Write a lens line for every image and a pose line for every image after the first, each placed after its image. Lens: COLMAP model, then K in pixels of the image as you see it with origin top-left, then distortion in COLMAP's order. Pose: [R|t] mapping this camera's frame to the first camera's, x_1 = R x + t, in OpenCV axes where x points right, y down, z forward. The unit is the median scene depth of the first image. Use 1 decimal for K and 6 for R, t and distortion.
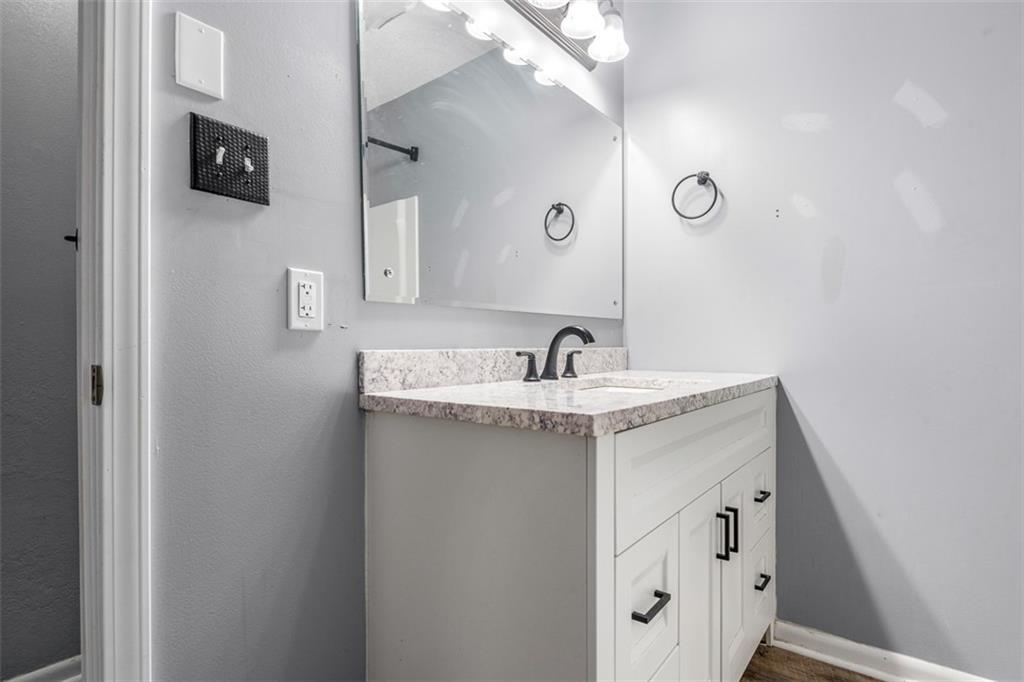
lens RADIAL K [[505.1, 0, 509.5], [0, 505.1, 347.0], [0, 0, 1]] dist [-0.007154, -0.006108]
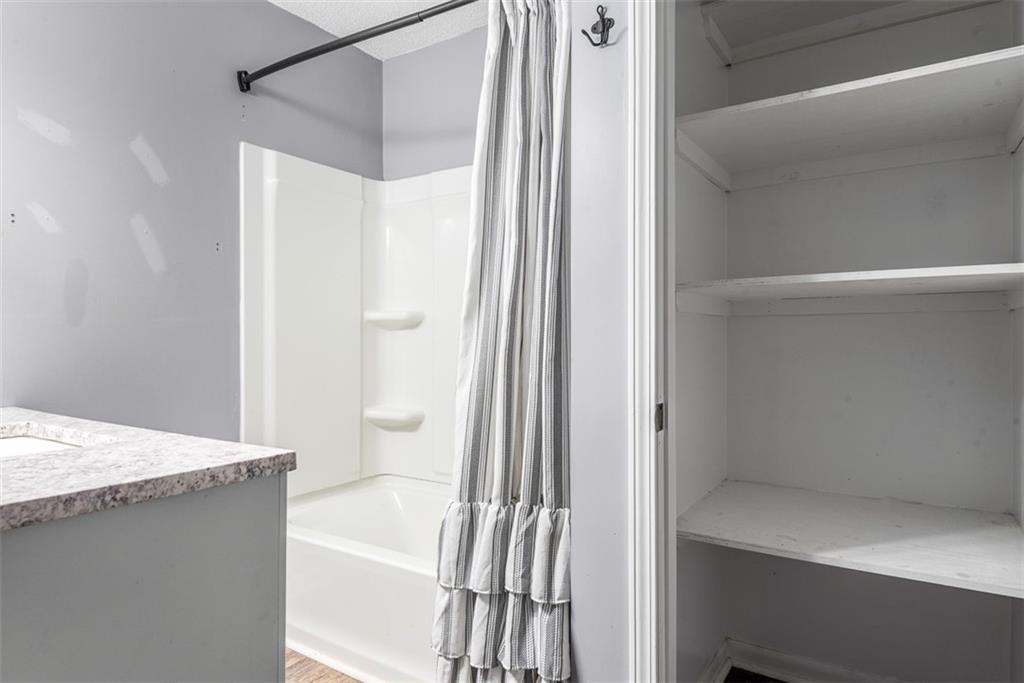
lens RADIAL K [[613.7, 0, 510.0], [0, 613.7, 340.4], [0, 0, 1]] dist [-0.008736, -0.002169]
pose [[-0.088046, 0.004169, 0.996108, -1.191466], [0.002384, 0.999989, -0.003974, -0.112173], [-0.996114, 0.002025, -0.088055, 0.538811]]
